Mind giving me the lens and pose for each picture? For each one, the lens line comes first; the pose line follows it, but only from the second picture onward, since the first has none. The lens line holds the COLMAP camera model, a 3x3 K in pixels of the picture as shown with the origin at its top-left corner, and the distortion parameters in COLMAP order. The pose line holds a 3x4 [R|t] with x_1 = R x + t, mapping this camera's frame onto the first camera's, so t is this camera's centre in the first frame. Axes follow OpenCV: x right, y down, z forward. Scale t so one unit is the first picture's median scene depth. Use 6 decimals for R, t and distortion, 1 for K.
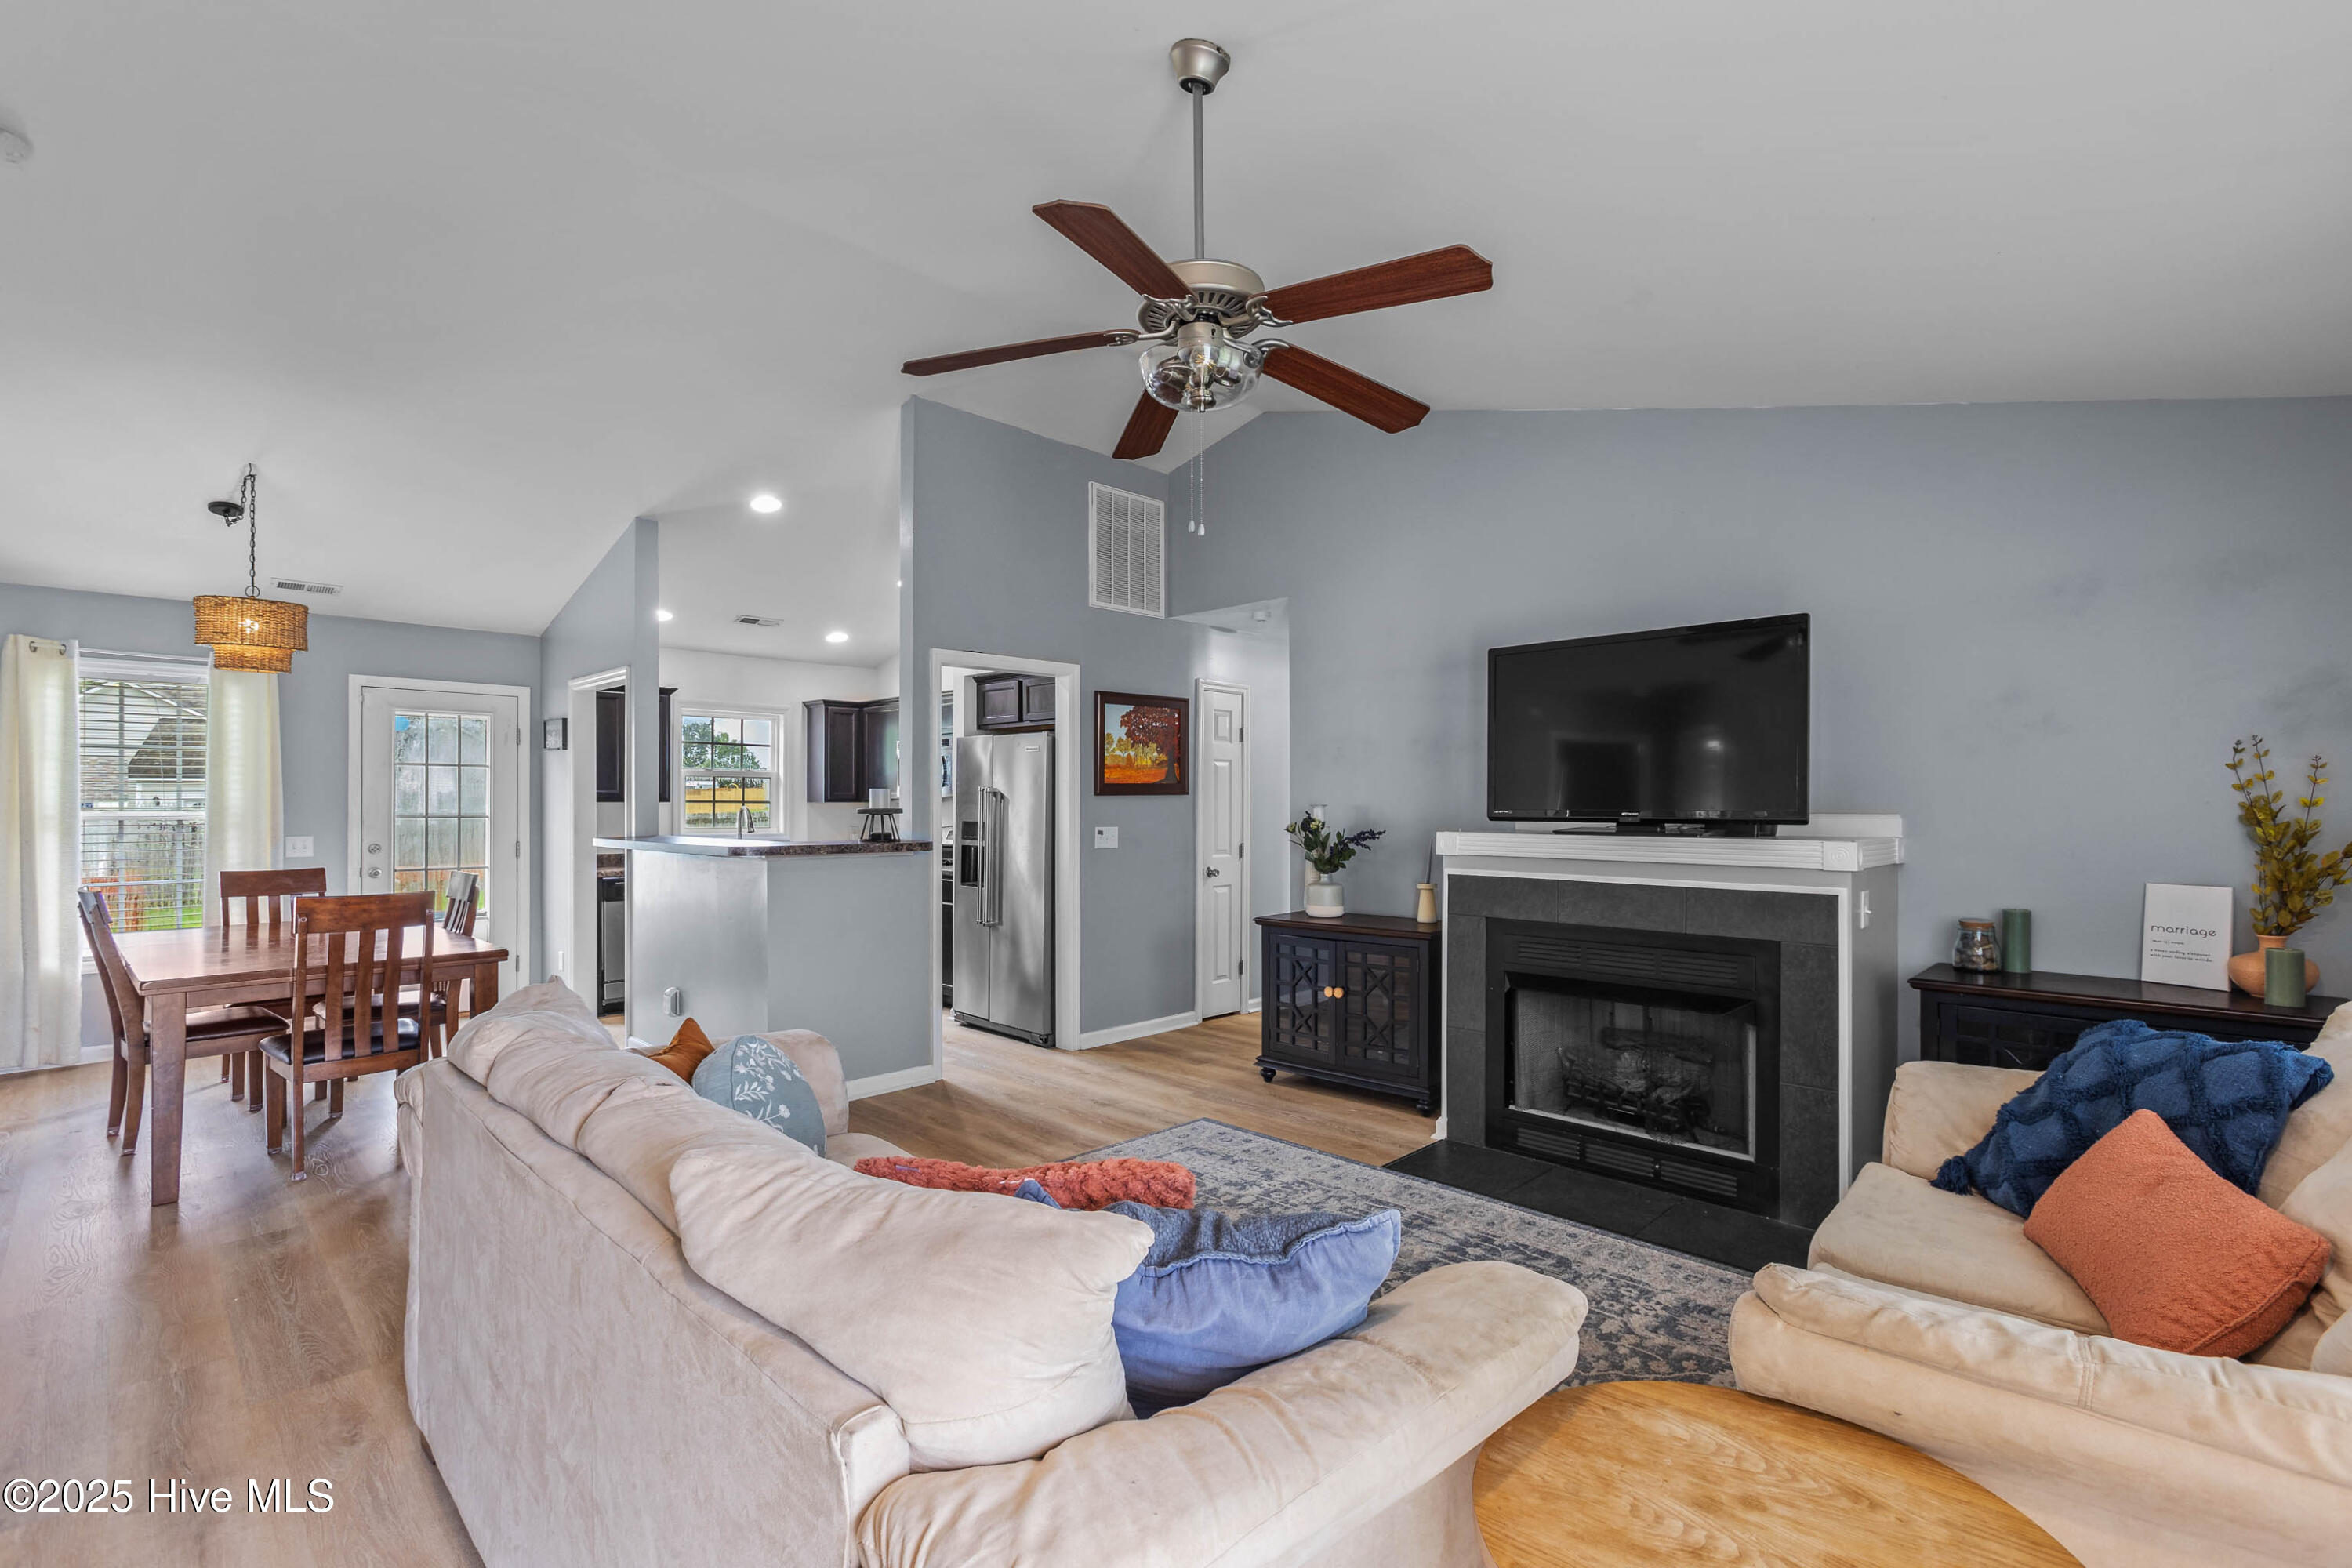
lens RADIAL K [[1061.8, 0, 1174.0], [0, 1061.8, 795.9], [0, 0, 1]] dist [0.001618, 0.000311]
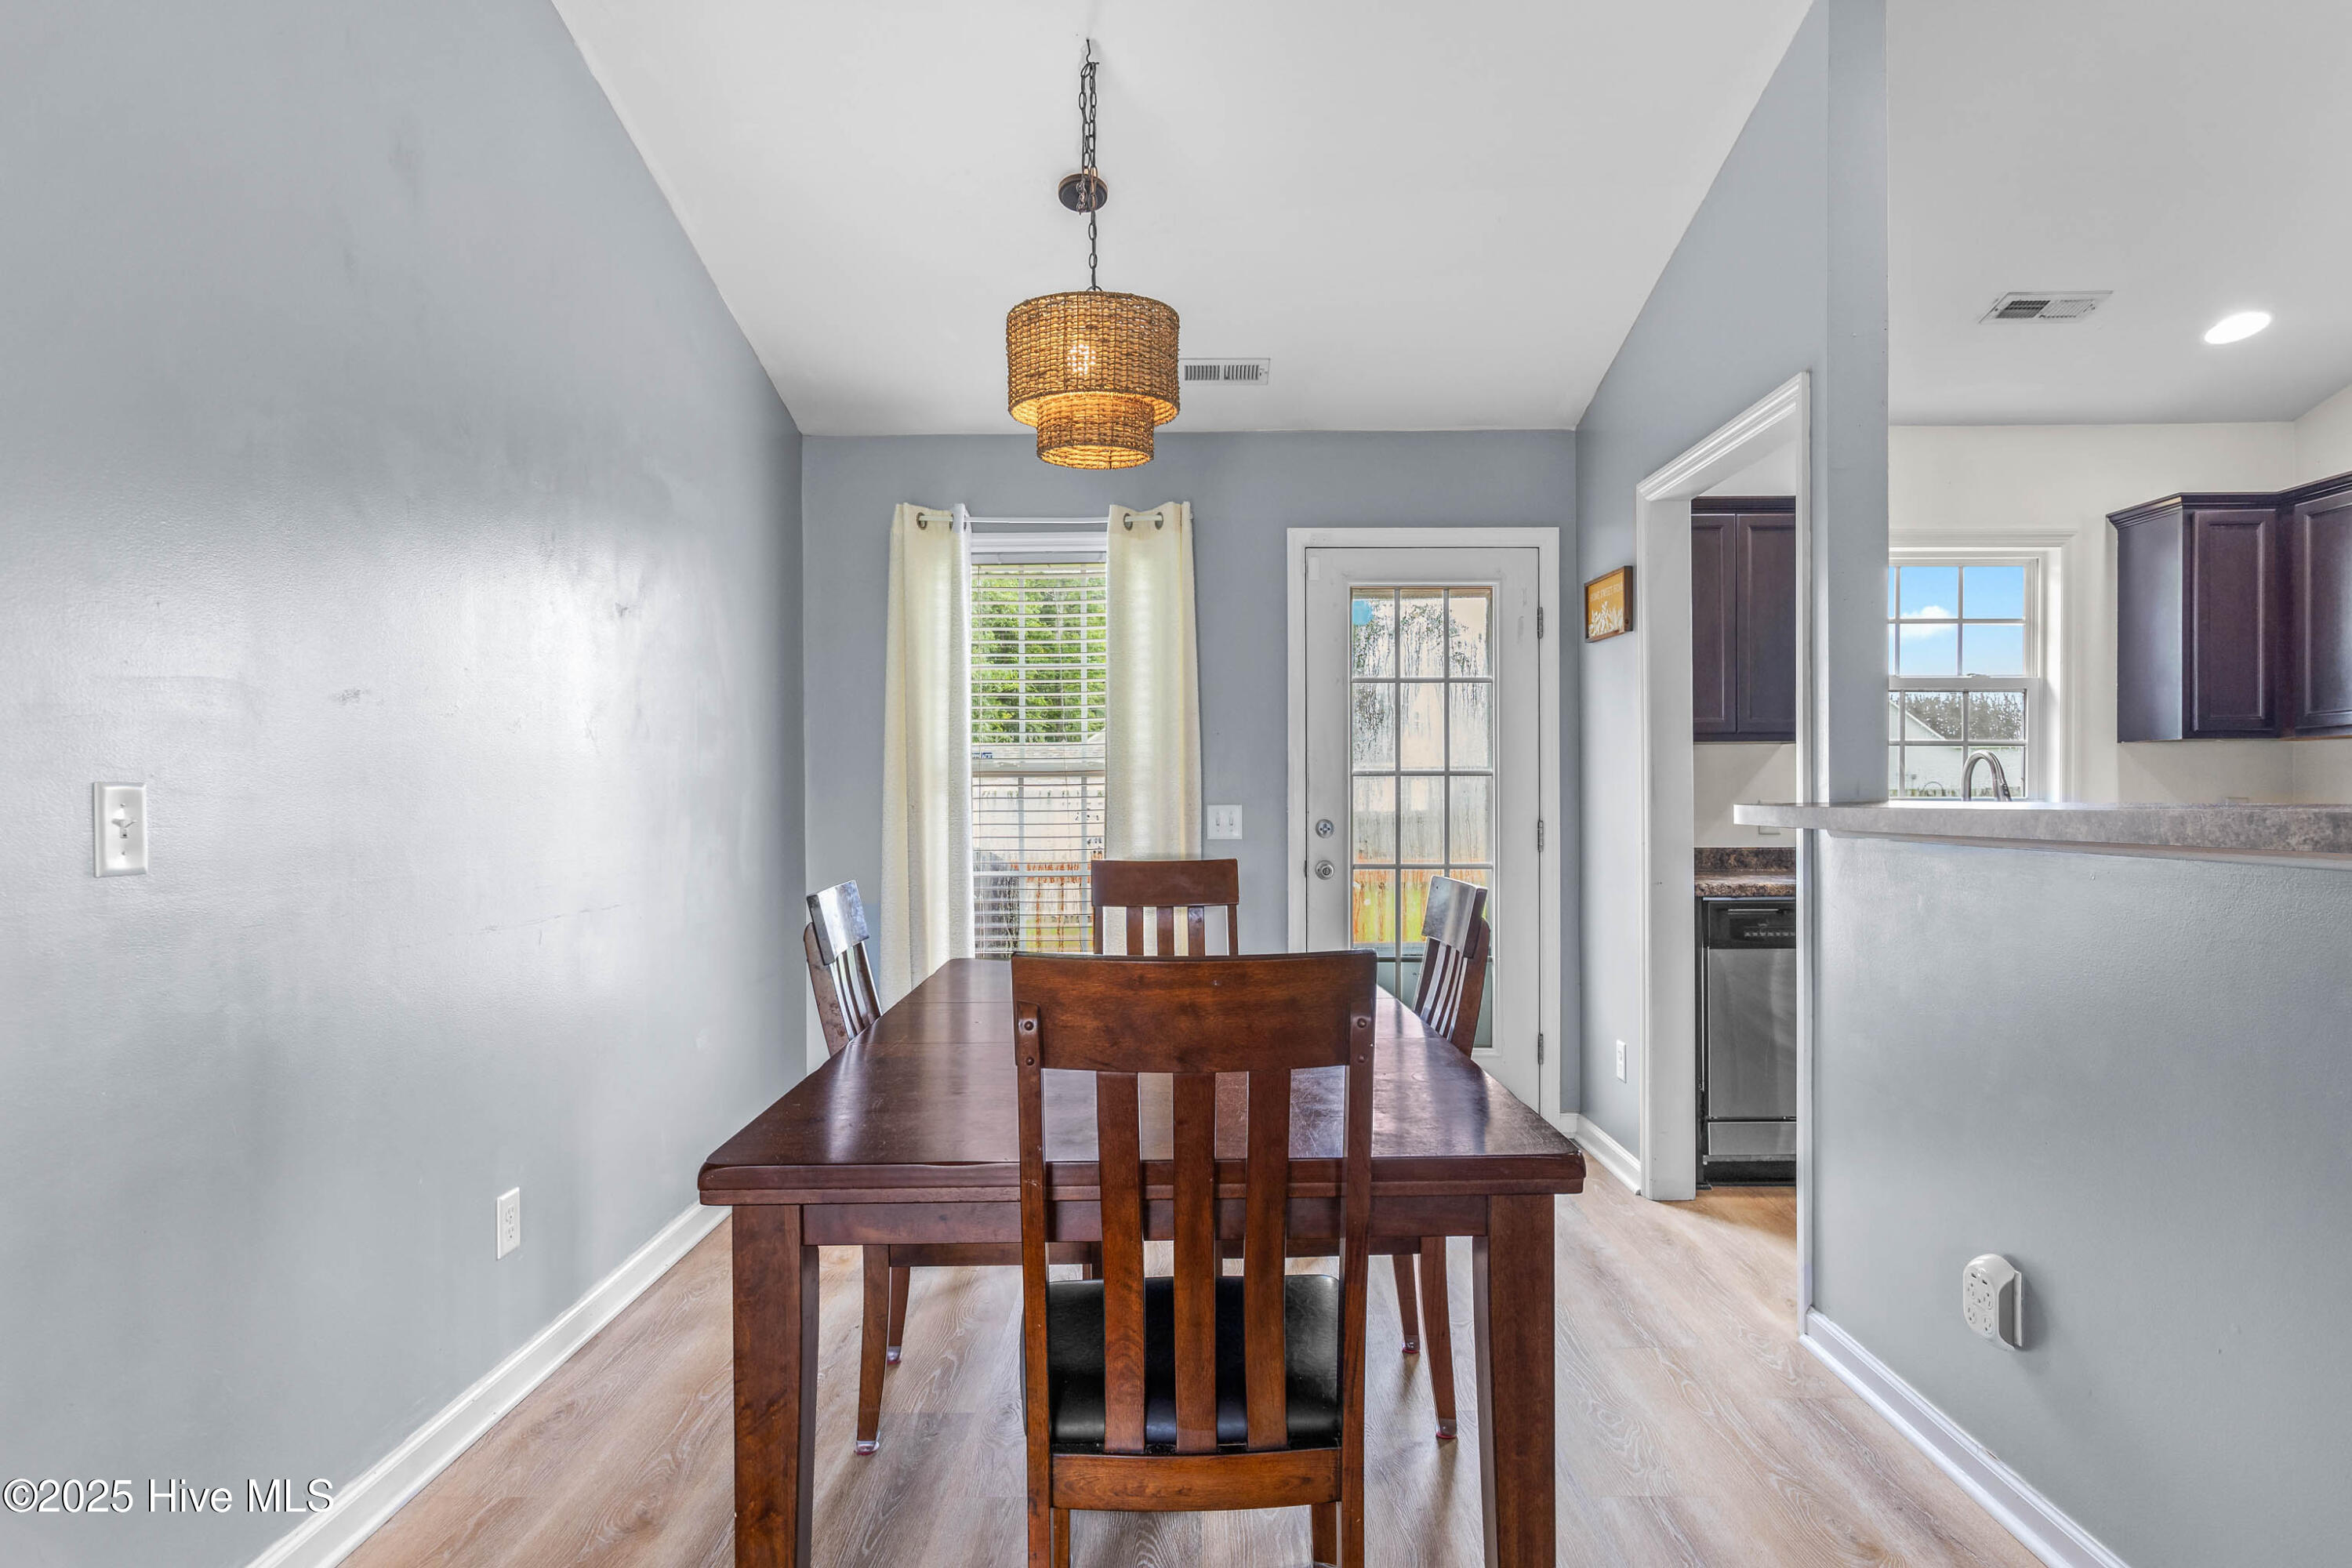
lens RADIAL K [[1285.7, 0, 1188.4], [0, 1285.7, 812.6], [0, 0, 1]] dist [-0.004183, 0.012576]
pose [[0.702788, 0.010217, -0.711326, -0.326278], [0.007088, 0.999747, 0.021363, 0.028767], [0.711364, -0.020056, 0.702538, 0.486424]]
